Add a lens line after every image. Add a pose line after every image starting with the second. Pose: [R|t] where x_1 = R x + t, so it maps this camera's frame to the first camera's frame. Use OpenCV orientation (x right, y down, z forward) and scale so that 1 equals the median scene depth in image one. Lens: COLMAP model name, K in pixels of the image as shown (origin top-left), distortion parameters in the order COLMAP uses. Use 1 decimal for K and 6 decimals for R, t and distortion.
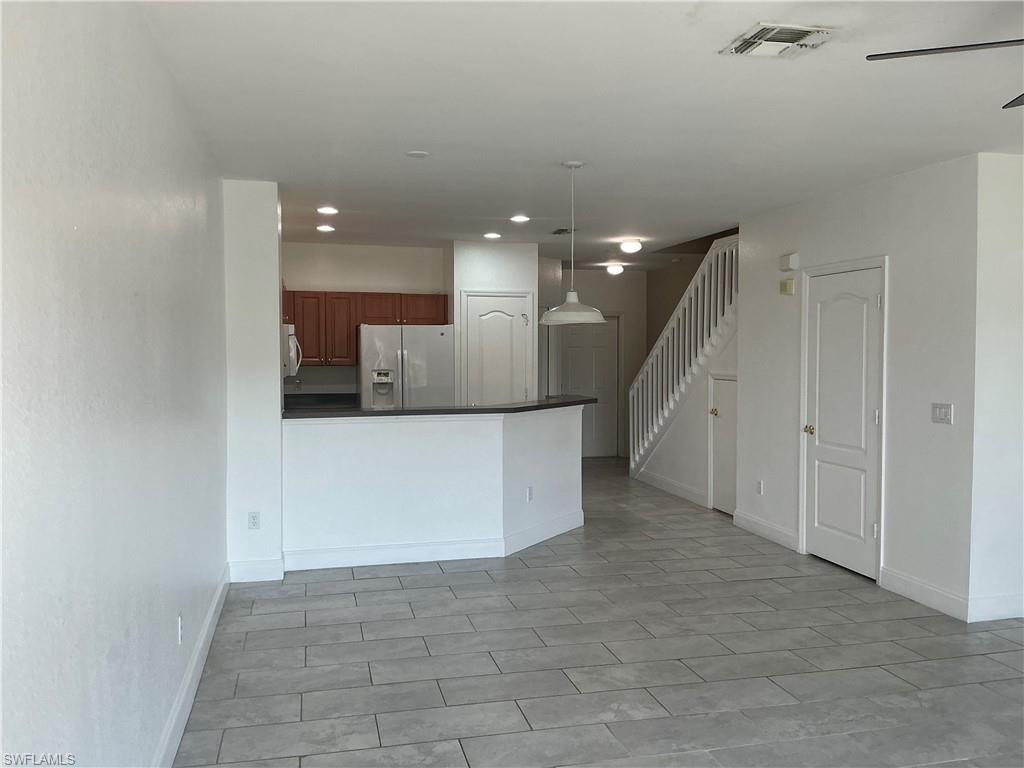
lens RADIAL K [[848.2, 0, 506.9], [0, 848.2, 378.6], [0, 0, 1]] dist [0.064465, -0.131679]
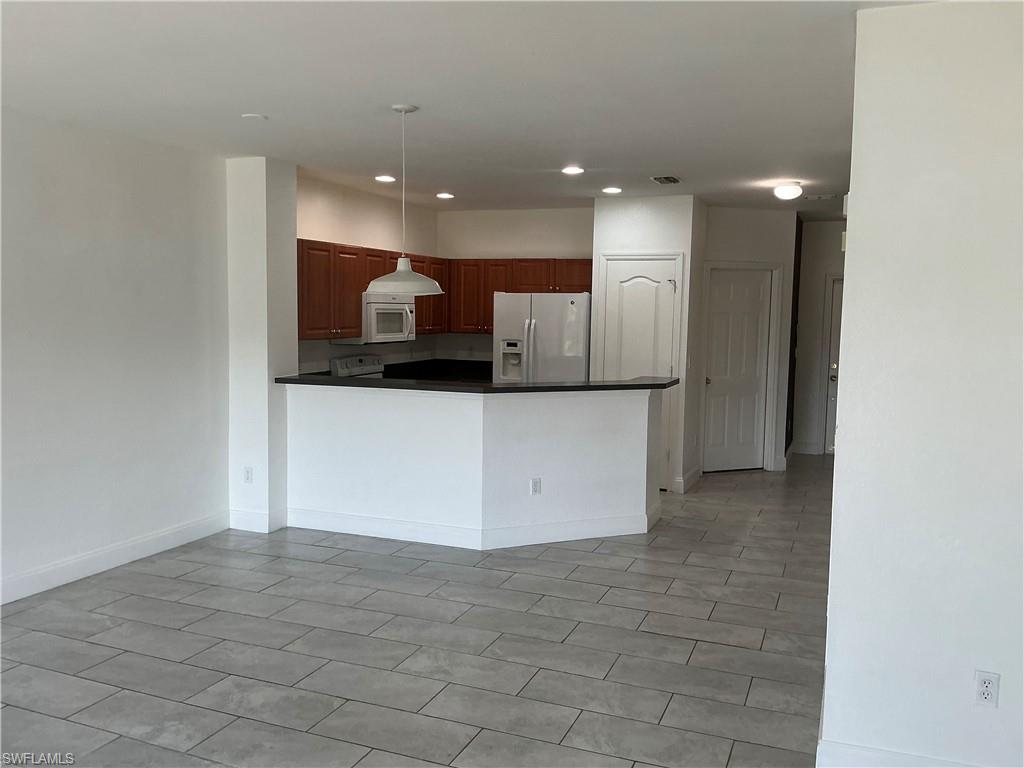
lens RADIAL K [[848.2, 0, 521.3], [0, 848.2, 384.7], [0, 0, 1]] dist [0.064465, -0.131679]
pose [[0.818262, 0.064051, -0.571267, 0.543662], [-0.034801, 0.997470, 0.061989, -0.025349], [0.573792, -0.030843, 0.818420, 0.286485]]
